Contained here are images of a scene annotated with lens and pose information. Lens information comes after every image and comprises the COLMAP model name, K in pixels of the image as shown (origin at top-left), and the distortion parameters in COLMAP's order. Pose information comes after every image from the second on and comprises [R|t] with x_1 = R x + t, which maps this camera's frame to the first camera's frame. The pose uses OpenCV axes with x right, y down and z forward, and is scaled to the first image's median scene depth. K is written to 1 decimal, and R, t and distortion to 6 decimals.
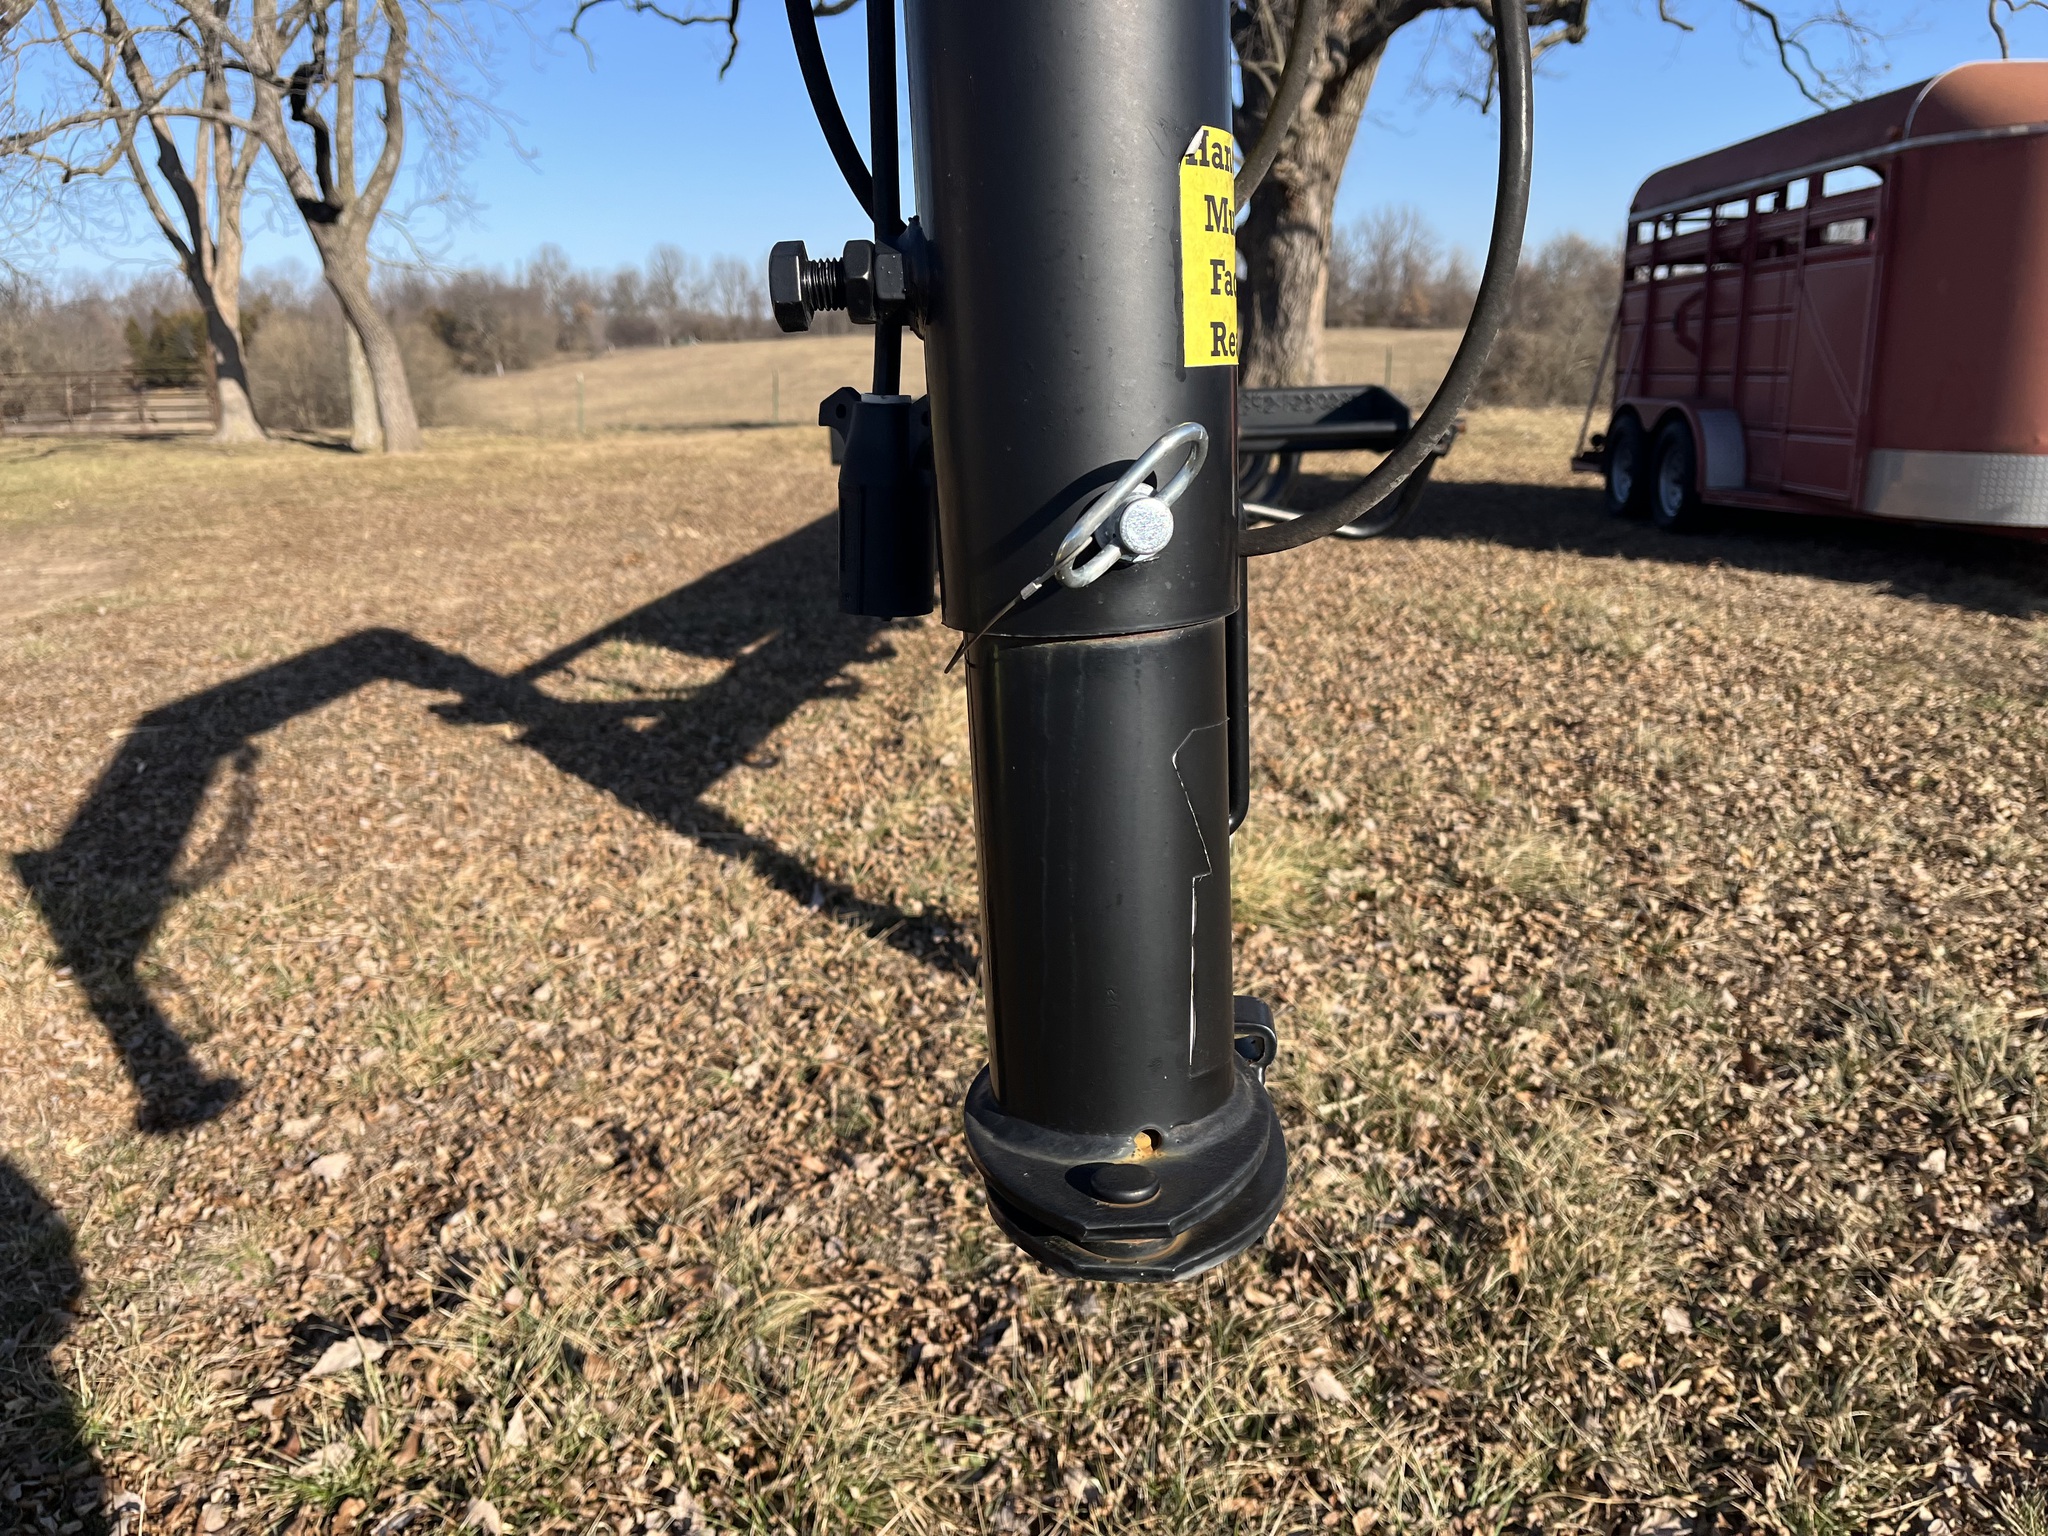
lens RADIAL K [[1540.4, 0, 1011.6], [0, 1540.4, 798.6], [0, 0, 1]] dist [0.059815, -0.090787]
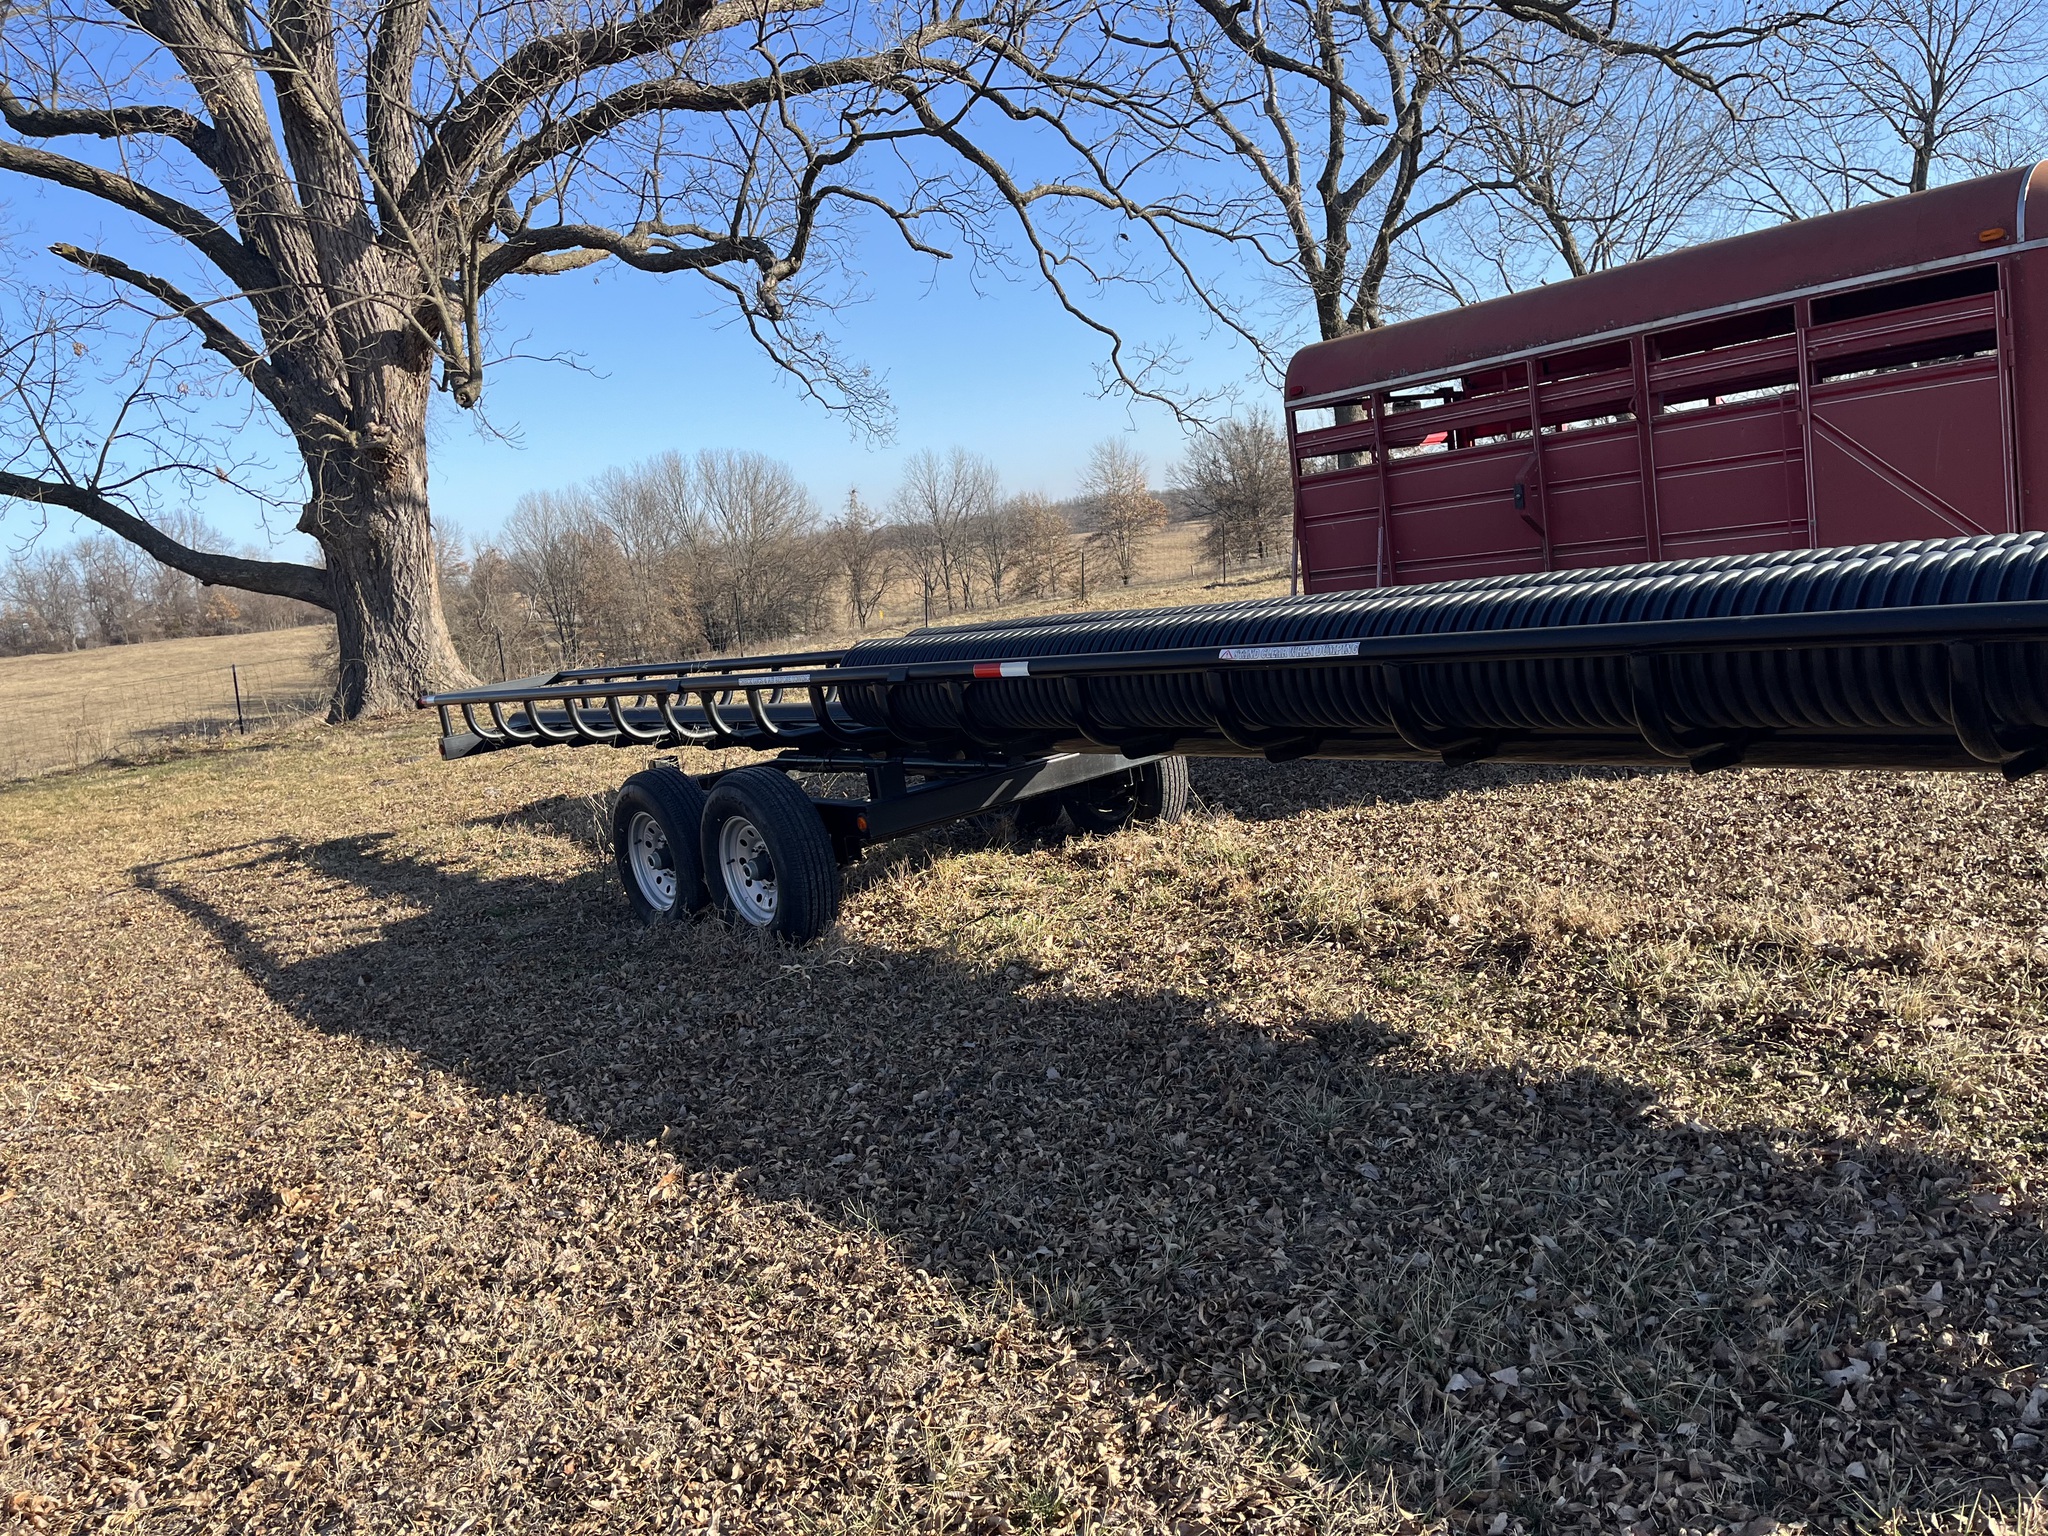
lens RADIAL K [[1540.4, 0, 1011.6], [0, 1540.4, 798.6], [0, 0, 1]] dist [0.059815, -0.090787]
pose [[0.744409, -0.186352, 0.641193, -0.143071], [0.294686, 0.953378, -0.065039, -0.070853], [-0.599179, 0.237367, 0.764618, 0.224160]]
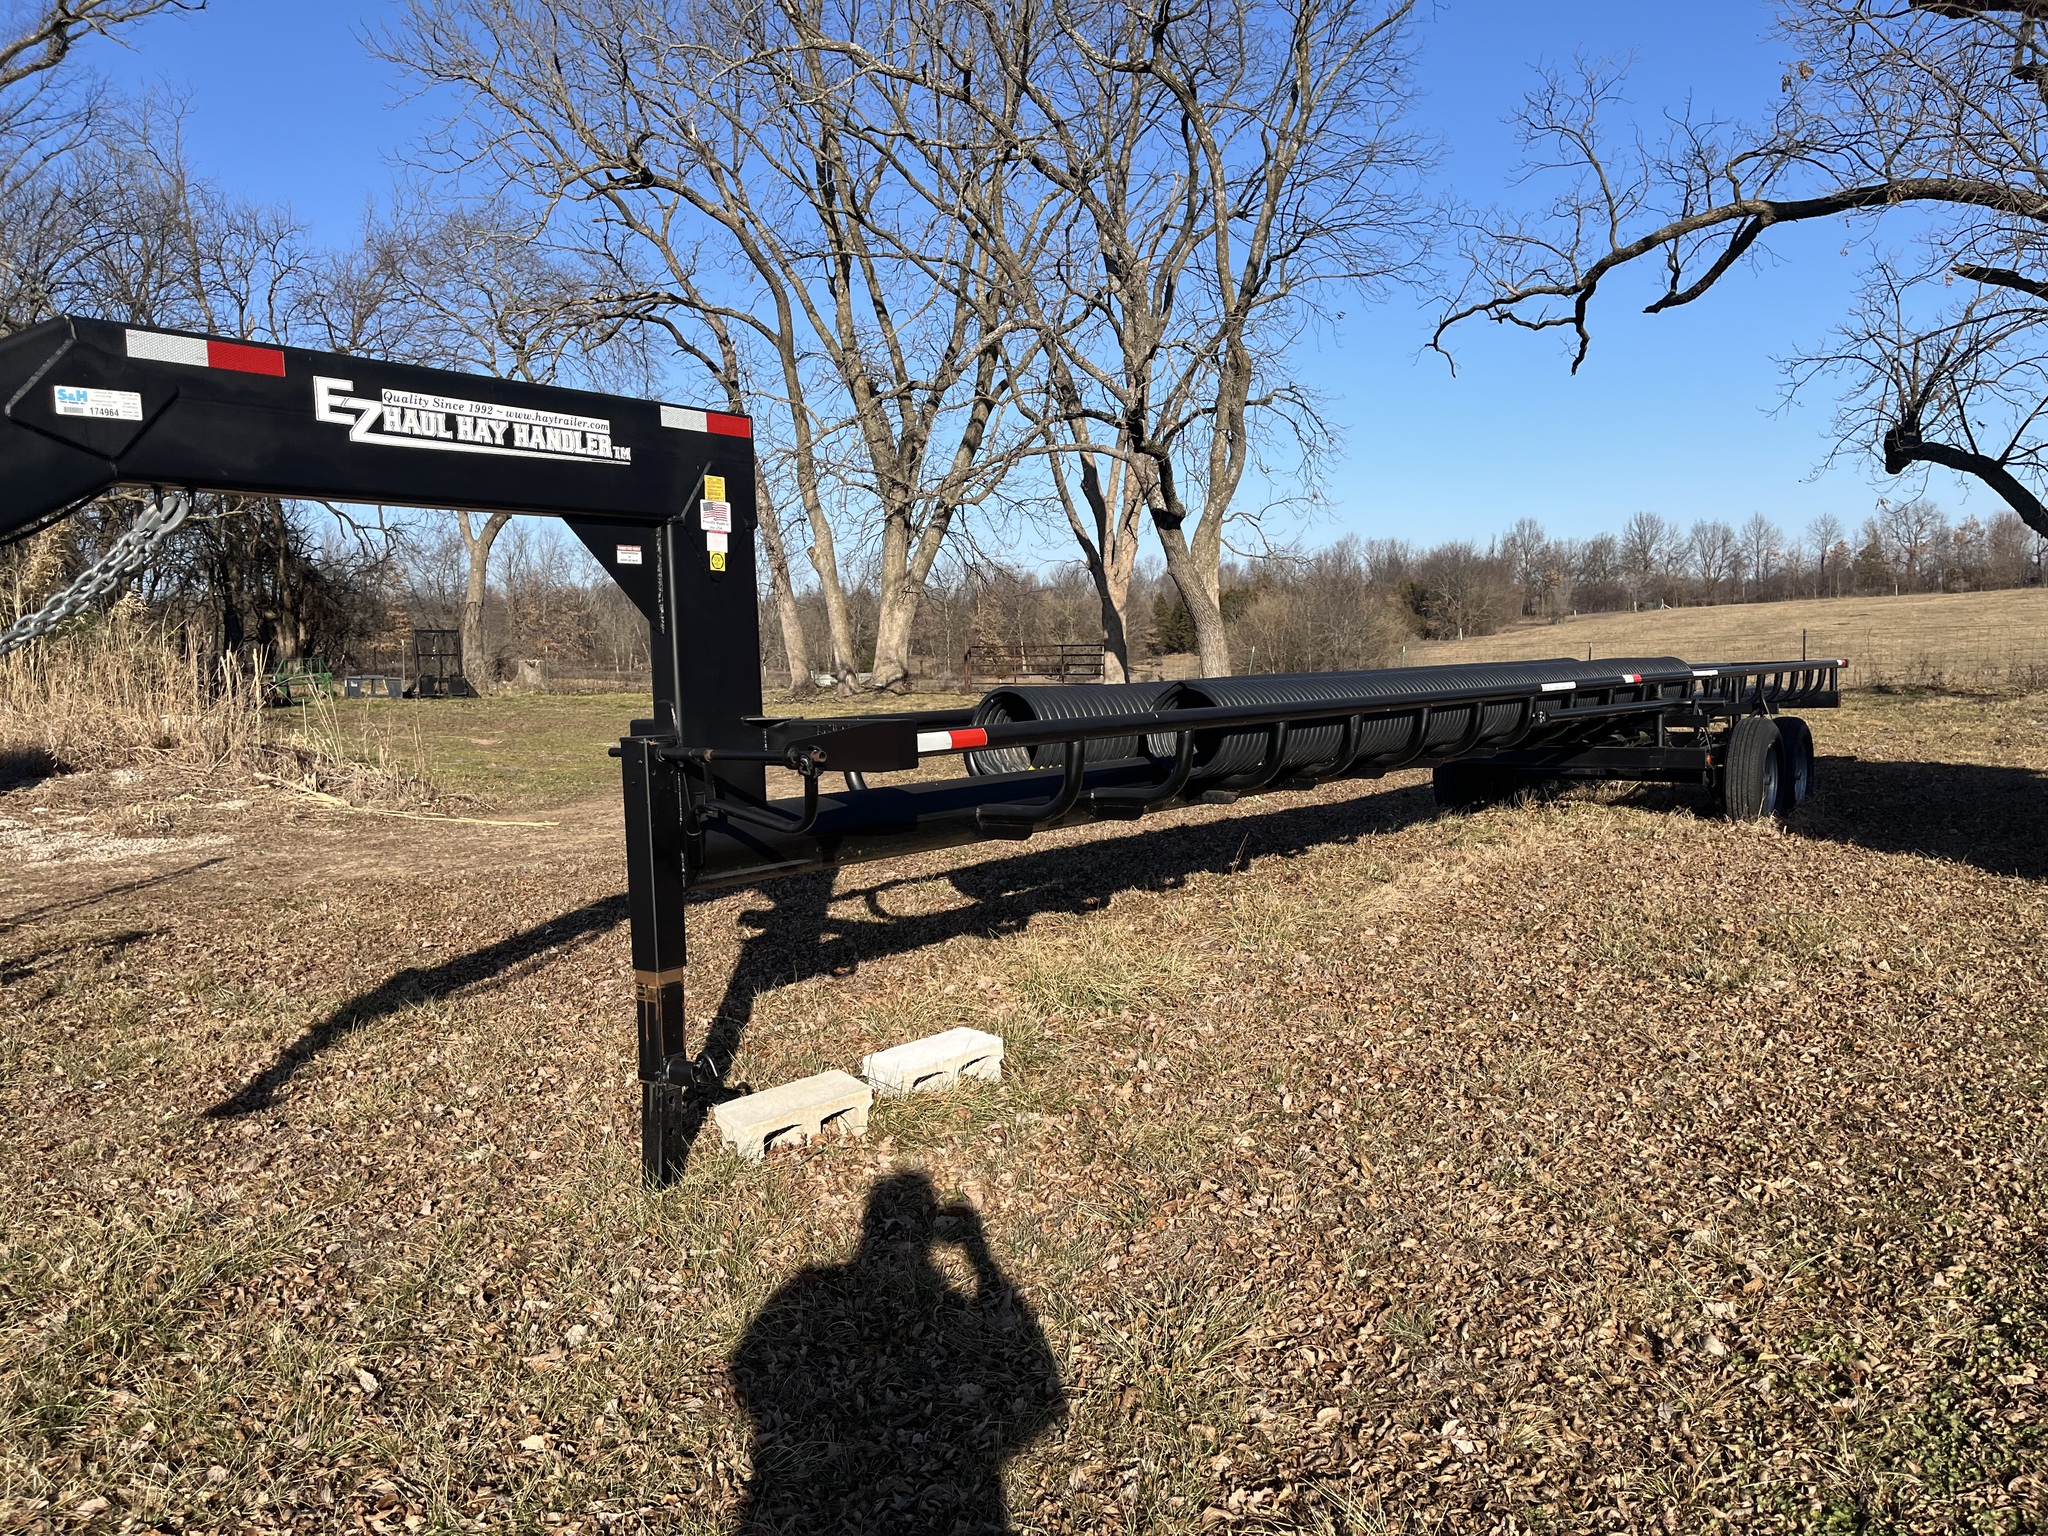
lens RADIAL K [[1528.4, 0, 1016.3], [0, 1528.4, 808.7], [0, 0, 1]] dist [0.021889, -0.003757]
pose [[0.828238, 0.060490, -0.557103, 0.132382], [-0.146253, 0.983034, -0.110695, -0.007999], [0.540955, 0.173159, 0.823033, -0.000937]]
